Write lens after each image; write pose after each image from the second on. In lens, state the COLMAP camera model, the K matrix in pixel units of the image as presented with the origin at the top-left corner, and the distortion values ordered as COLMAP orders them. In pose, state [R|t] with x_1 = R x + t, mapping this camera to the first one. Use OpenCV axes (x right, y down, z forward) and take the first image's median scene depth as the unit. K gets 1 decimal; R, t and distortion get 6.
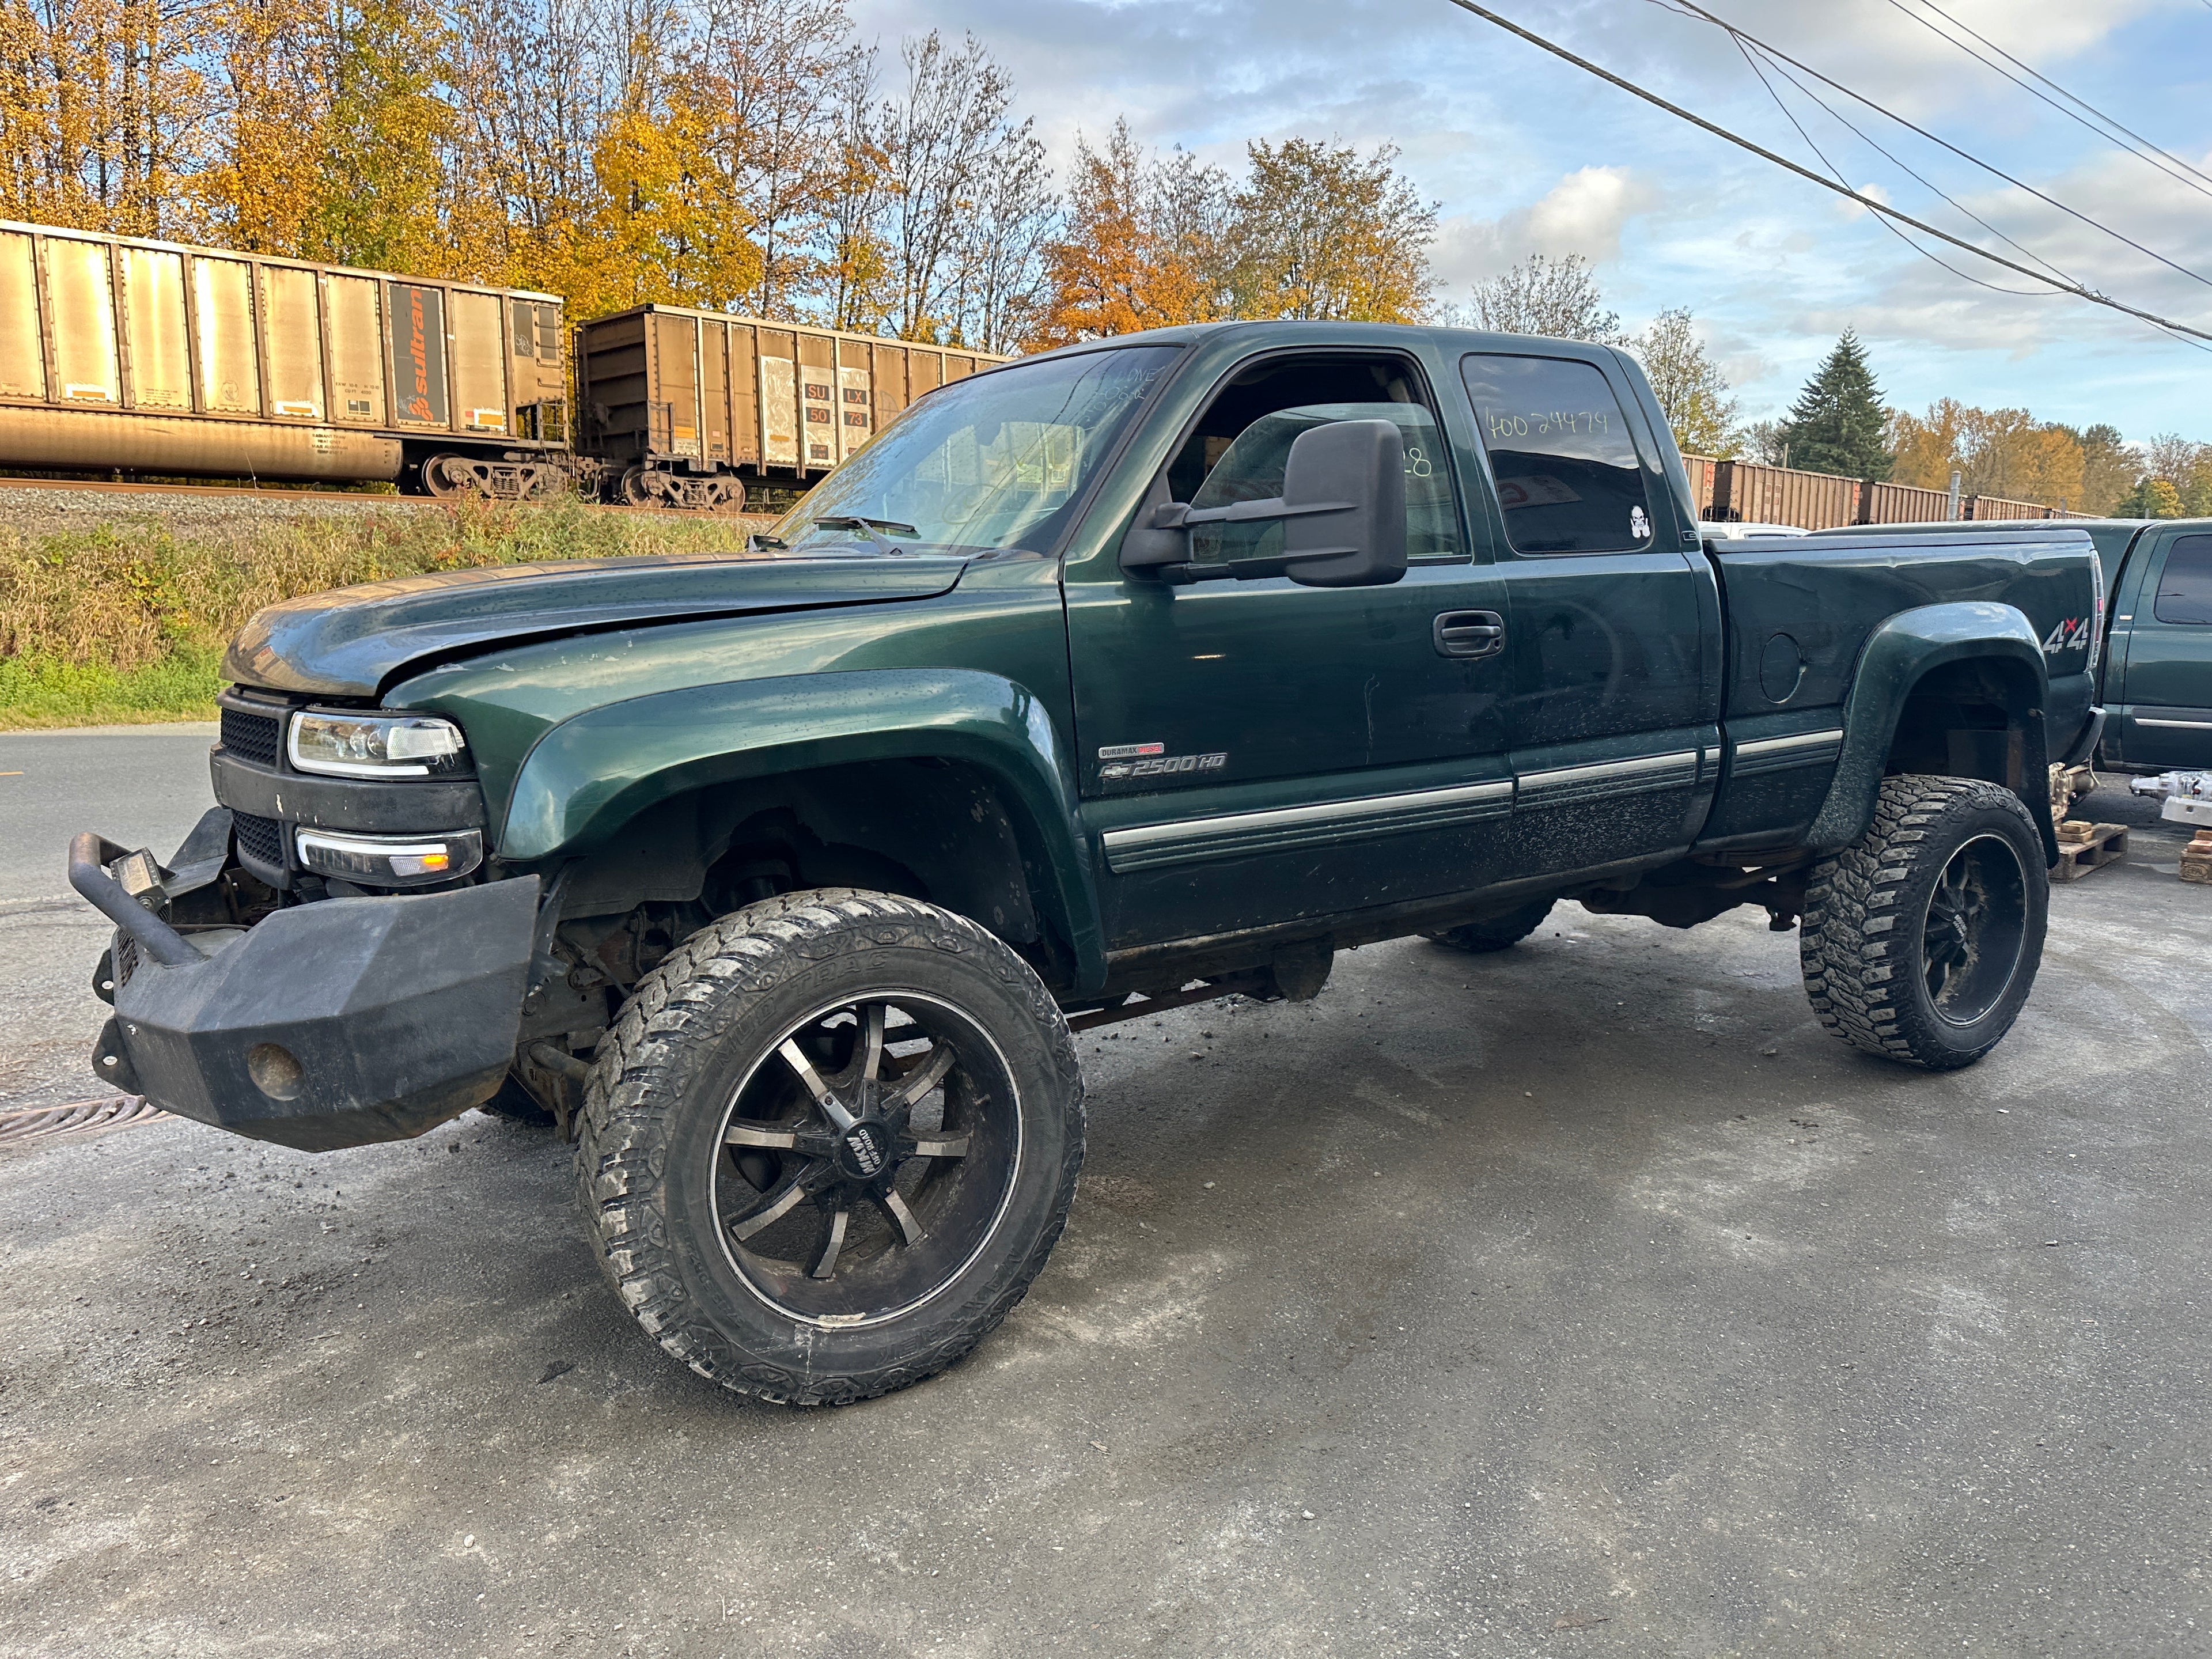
lens RADIAL K [[1555.5, 0, 1113.0], [0, 1555.5, 807.7], [0, 0, 1]] dist [0.033445, -0.040702]
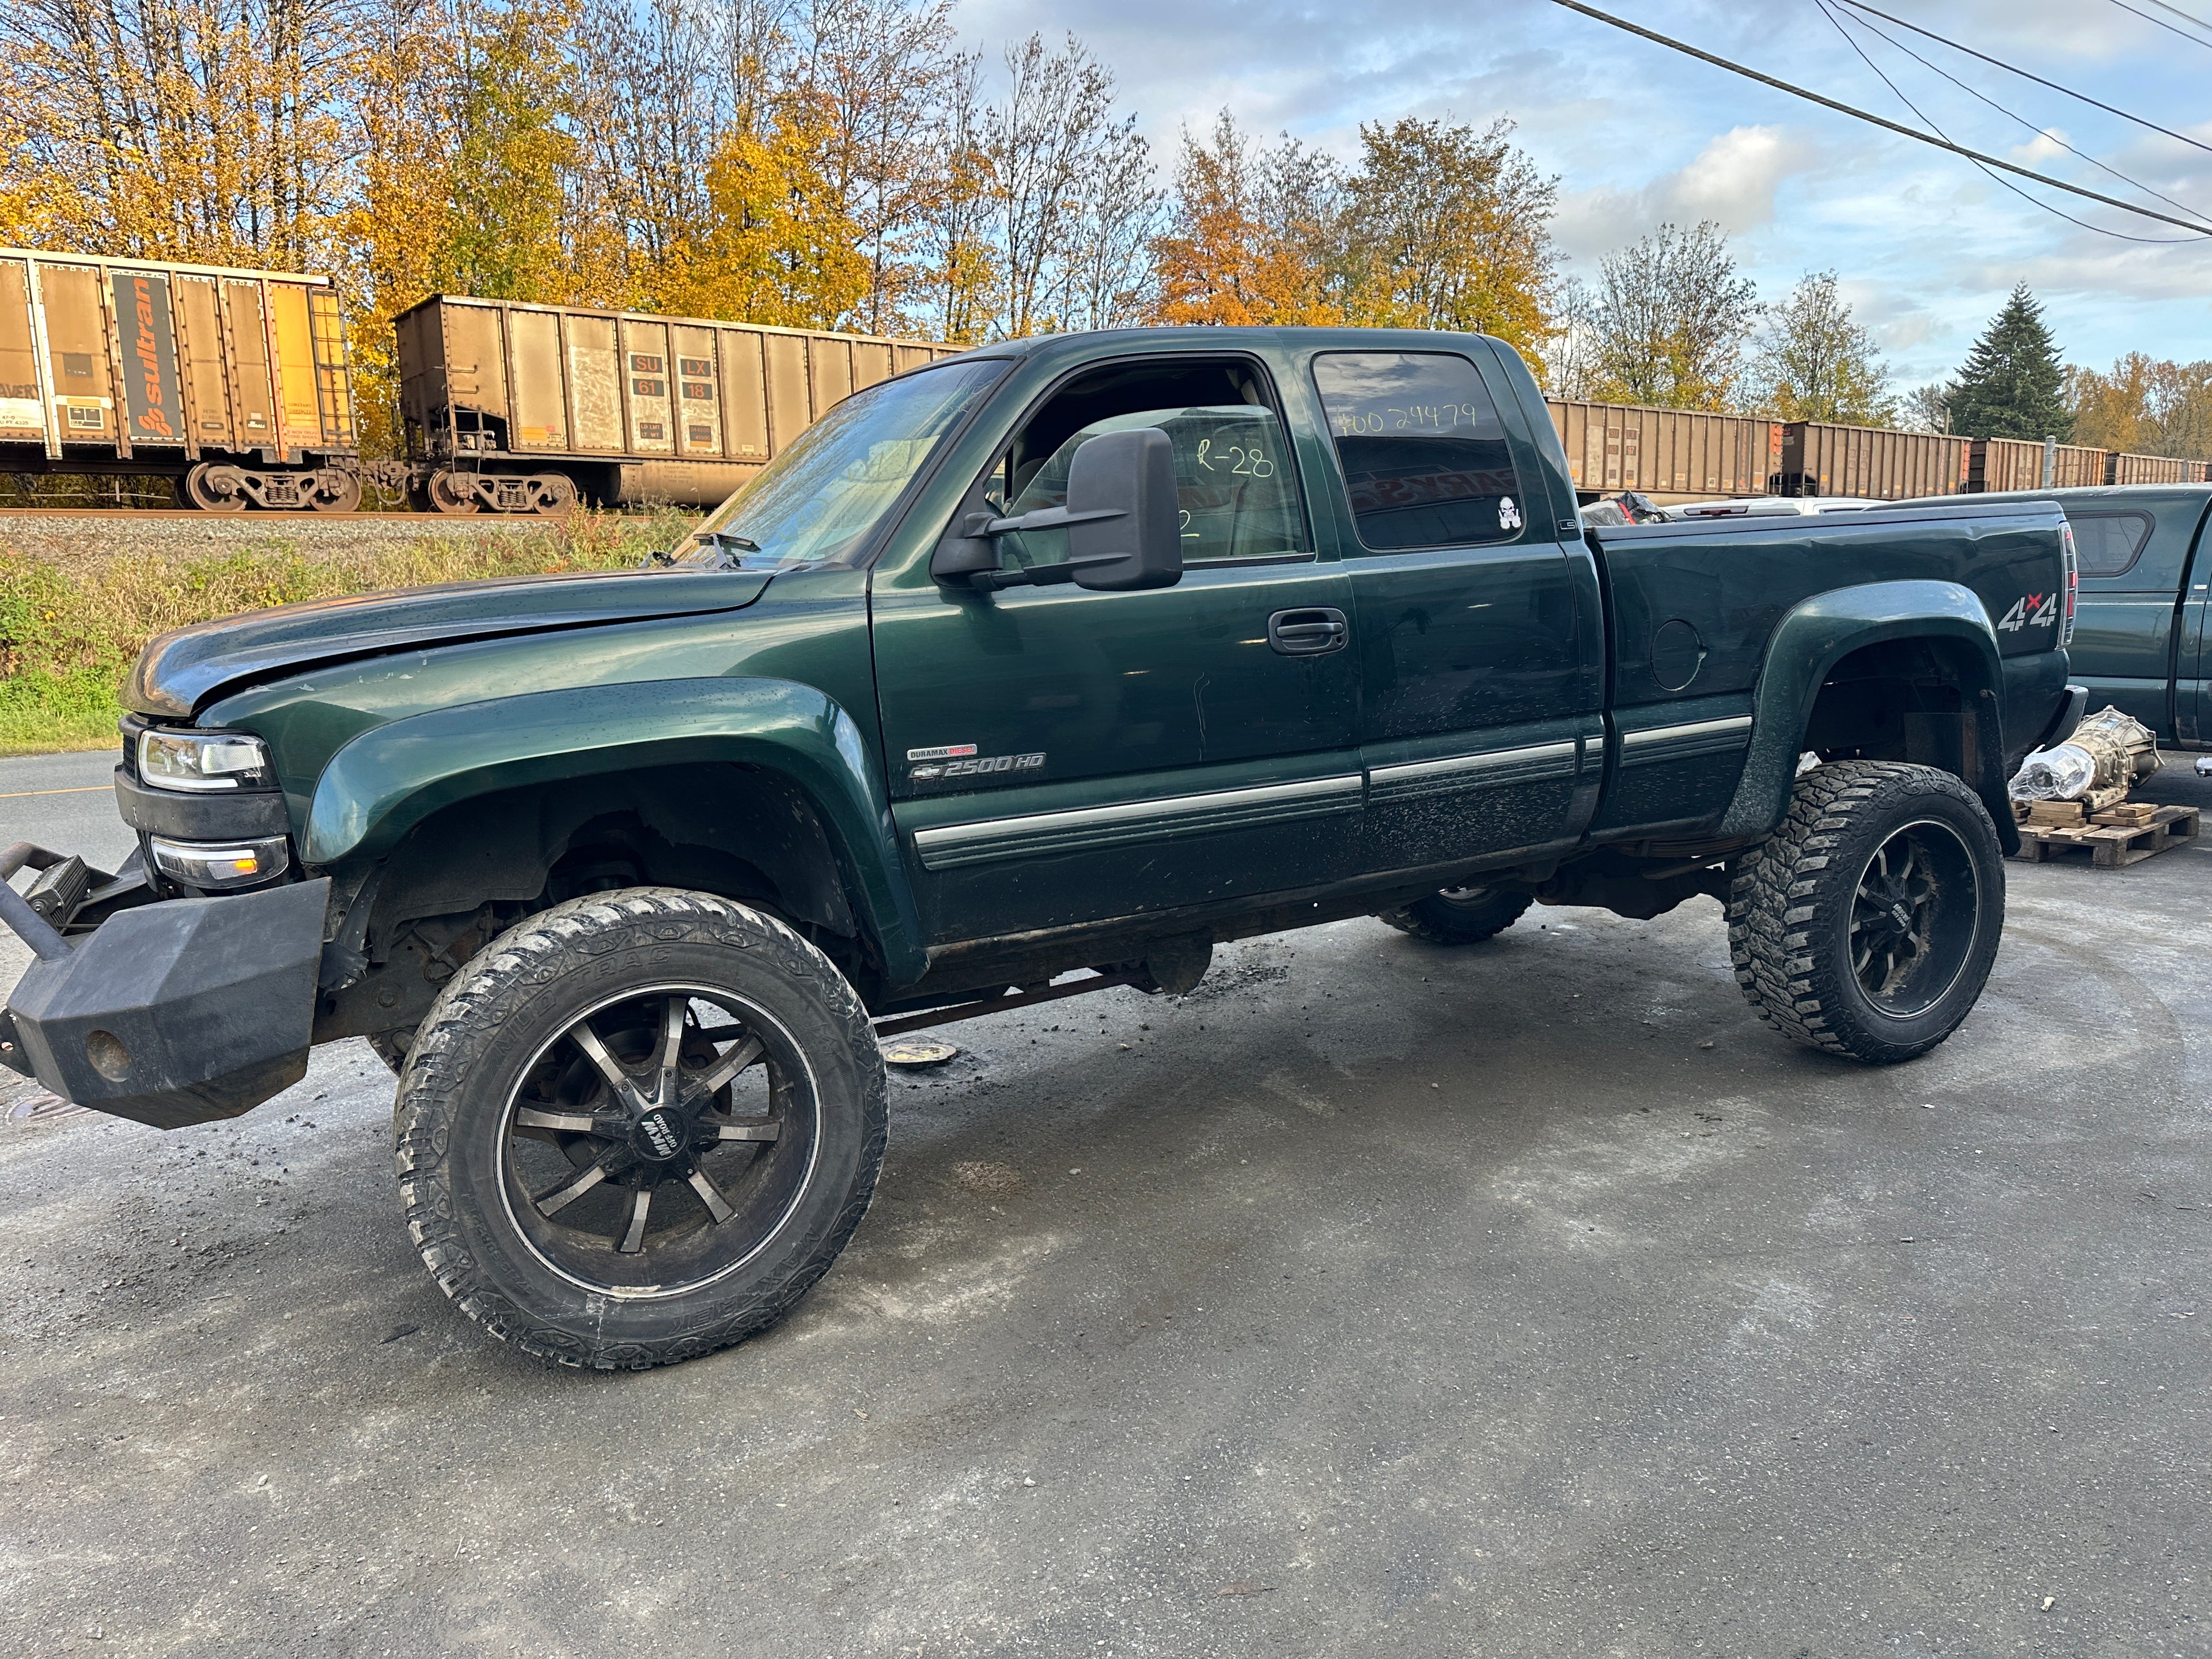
lens RADIAL K [[1552.1, 0, 1083.0], [0, 1552.1, 813.6], [0, 0, 1]] dist [0.043182, -0.055452]
pose [[0.994351, -0.012926, -0.105349, 0.145387], [0.013669, 0.999886, 0.006339, -0.000654], [0.105255, -0.007743, 0.994415, -0.016976]]
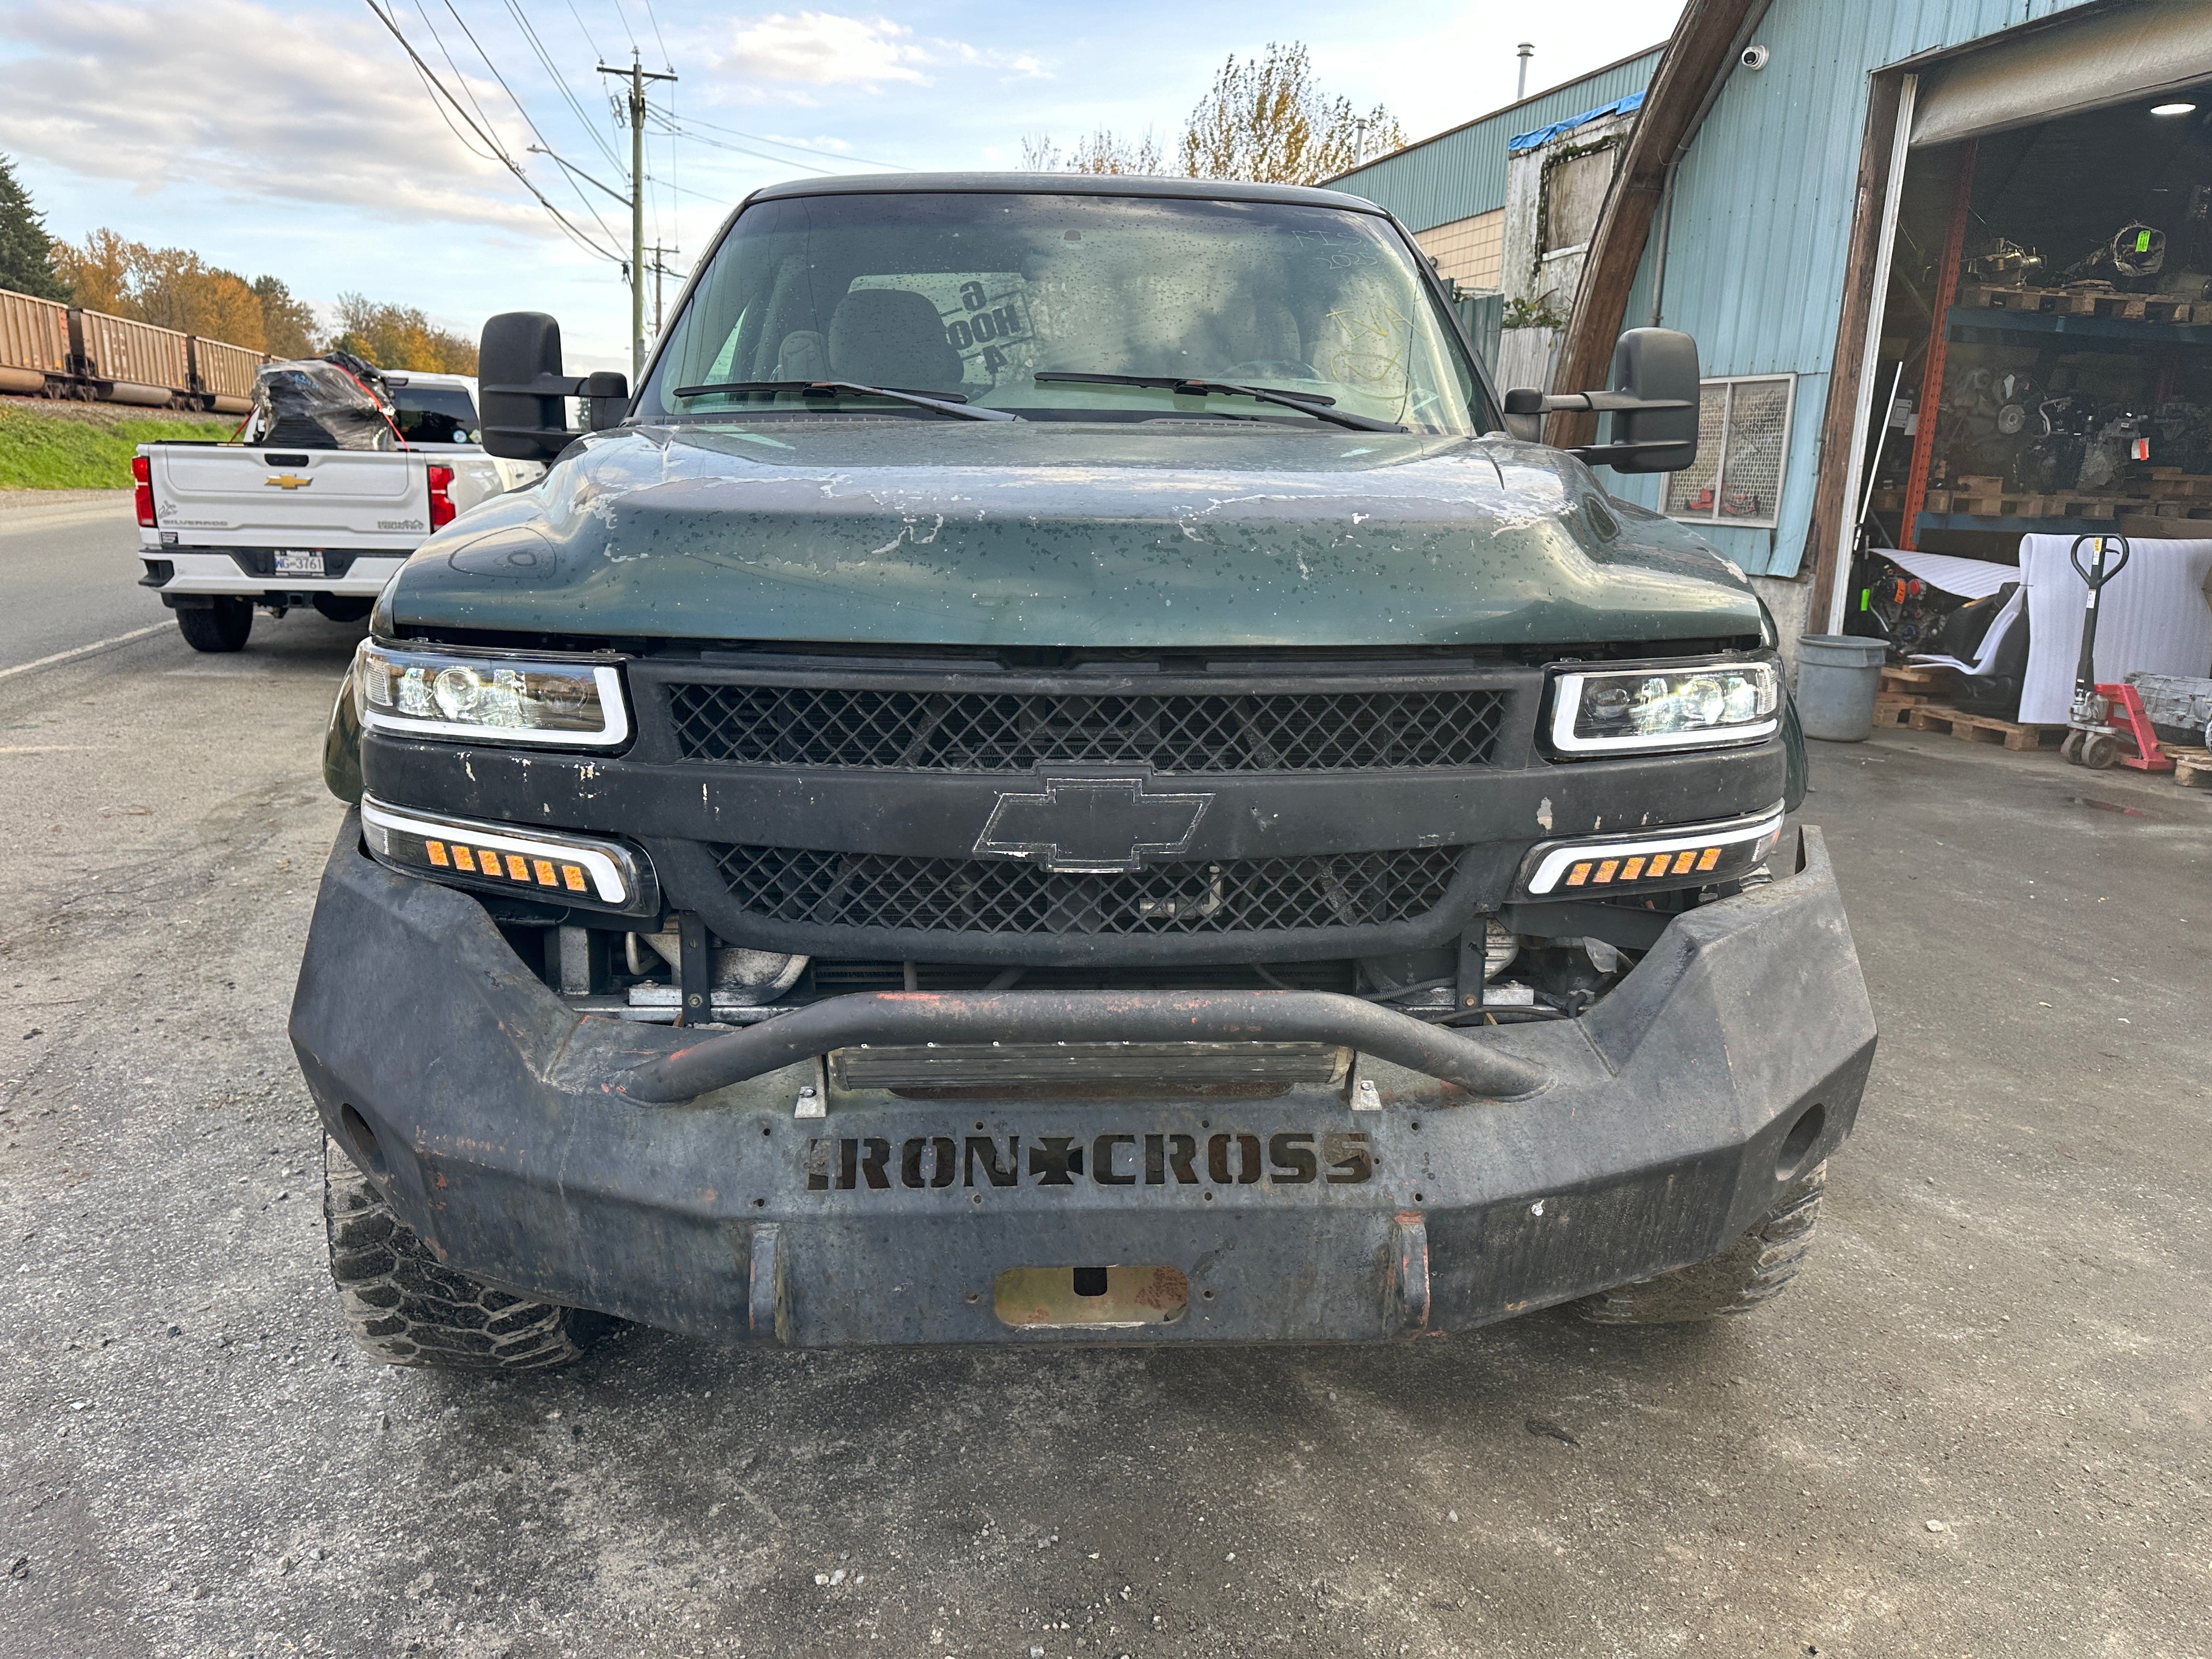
lens RADIAL K [[1564.8, 0, 1108.6], [0, 1564.8, 817.8], [0, 0, 1]] dist [0.017900, -0.020270]
pose [[0.514453, -0.183411, 0.837674, -0.696051], [0.100082, 0.983025, 0.153771, -0.071517], [-0.851658, 0.004728, 0.524076, 0.469752]]
